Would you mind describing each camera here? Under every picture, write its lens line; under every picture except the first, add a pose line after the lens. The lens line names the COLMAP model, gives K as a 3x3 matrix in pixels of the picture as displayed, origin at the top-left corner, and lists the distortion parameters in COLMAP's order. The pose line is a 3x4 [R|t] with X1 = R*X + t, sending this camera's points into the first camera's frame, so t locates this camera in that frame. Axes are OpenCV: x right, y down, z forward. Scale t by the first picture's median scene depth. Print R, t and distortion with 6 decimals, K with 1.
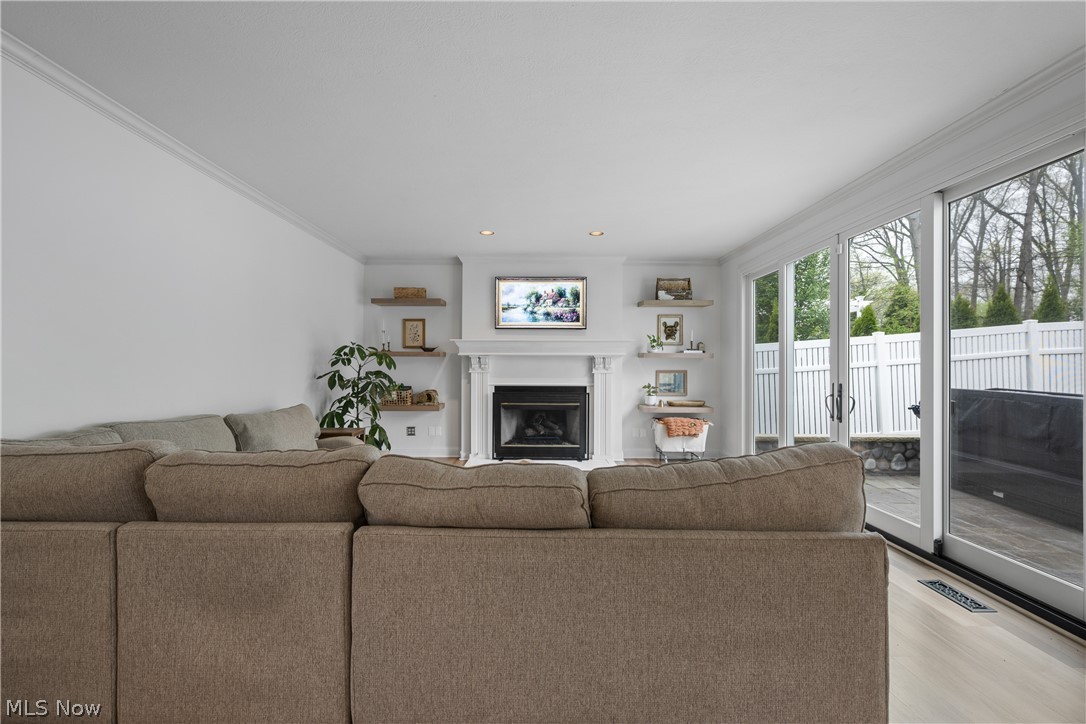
lens RADIAL K [[427.6, 0, 538.4], [0, 427.6, 362.5], [0, 0, 1]] dist [-0.003578, -0.000216]
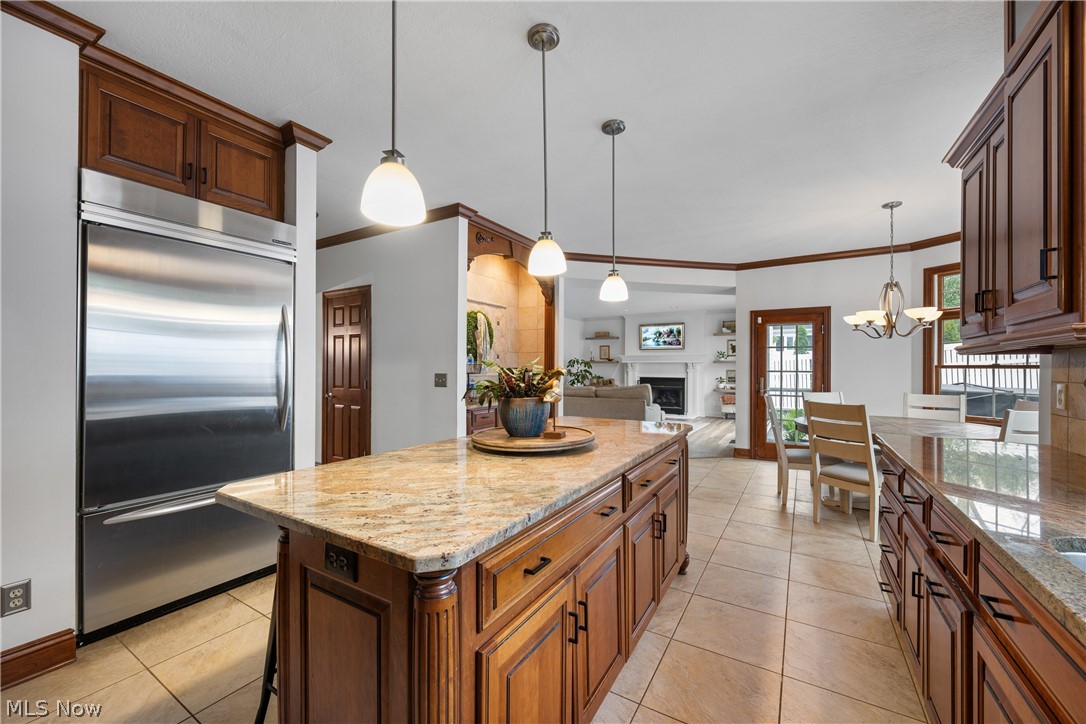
lens RADIAL K [[427.6, 0, 543.2], [0, 427.6, 367.8], [0, 0, 1]] dist [-0.003578, -0.000216]
pose [[0.844668, -0.000448, -0.535290, 0.615936], [0.003349, 0.999985, 0.004447, -0.001983], [0.535279, -0.005549, 0.844657, -1.009500]]
